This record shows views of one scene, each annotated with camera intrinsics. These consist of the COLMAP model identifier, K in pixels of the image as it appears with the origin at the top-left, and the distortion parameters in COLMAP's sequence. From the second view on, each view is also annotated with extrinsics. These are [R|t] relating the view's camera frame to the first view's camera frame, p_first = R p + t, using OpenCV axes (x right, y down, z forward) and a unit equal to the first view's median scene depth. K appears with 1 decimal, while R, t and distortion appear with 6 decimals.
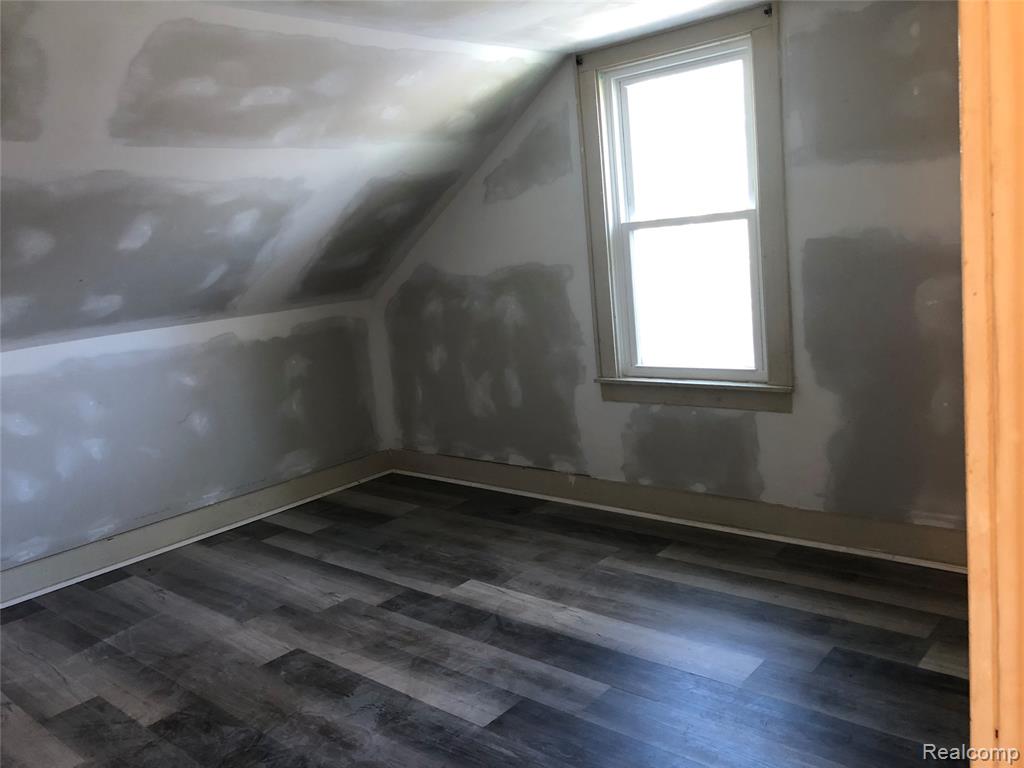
lens RADIAL K [[847.1, 0, 505.2], [0, 847.1, 382.7], [0, 0, 1]] dist [0.010431, 0.012031]
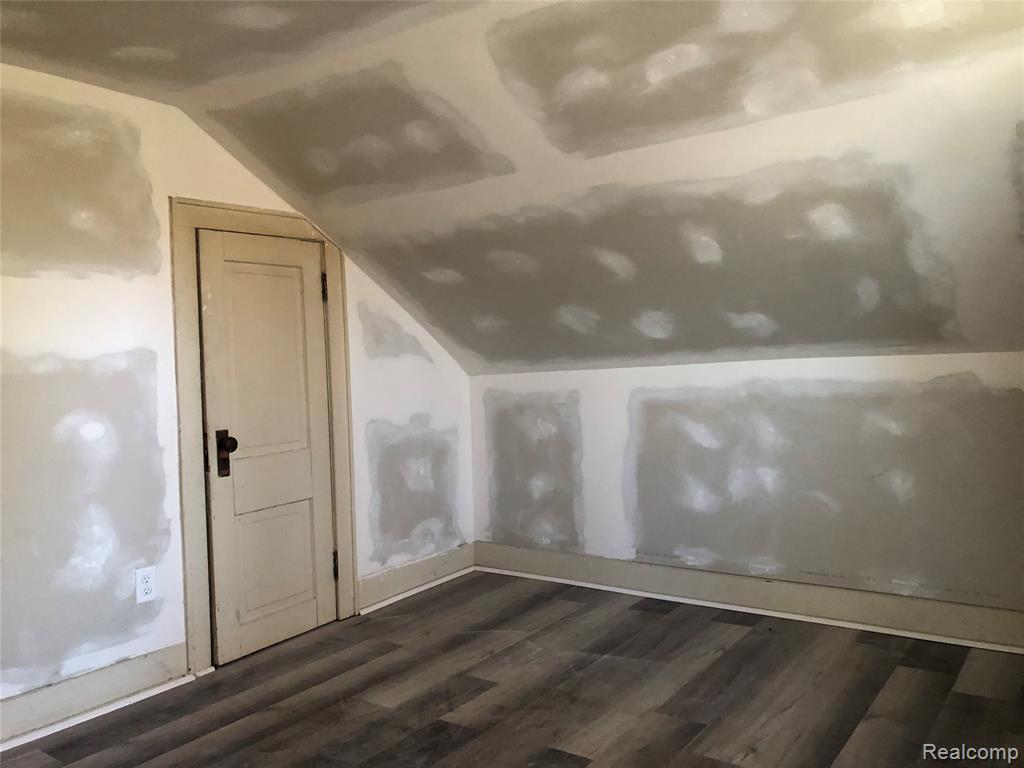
lens RADIAL K [[847.1, 0, 506.0], [0, 847.1, 385.8], [0, 0, 1]] dist [0.010431, 0.012031]
pose [[0.083693, 0.125365, -0.988574, 0.413448], [-0.124892, 0.985552, 0.114408, -0.097555], [0.988634, 0.113890, 0.098140, 0.664982]]
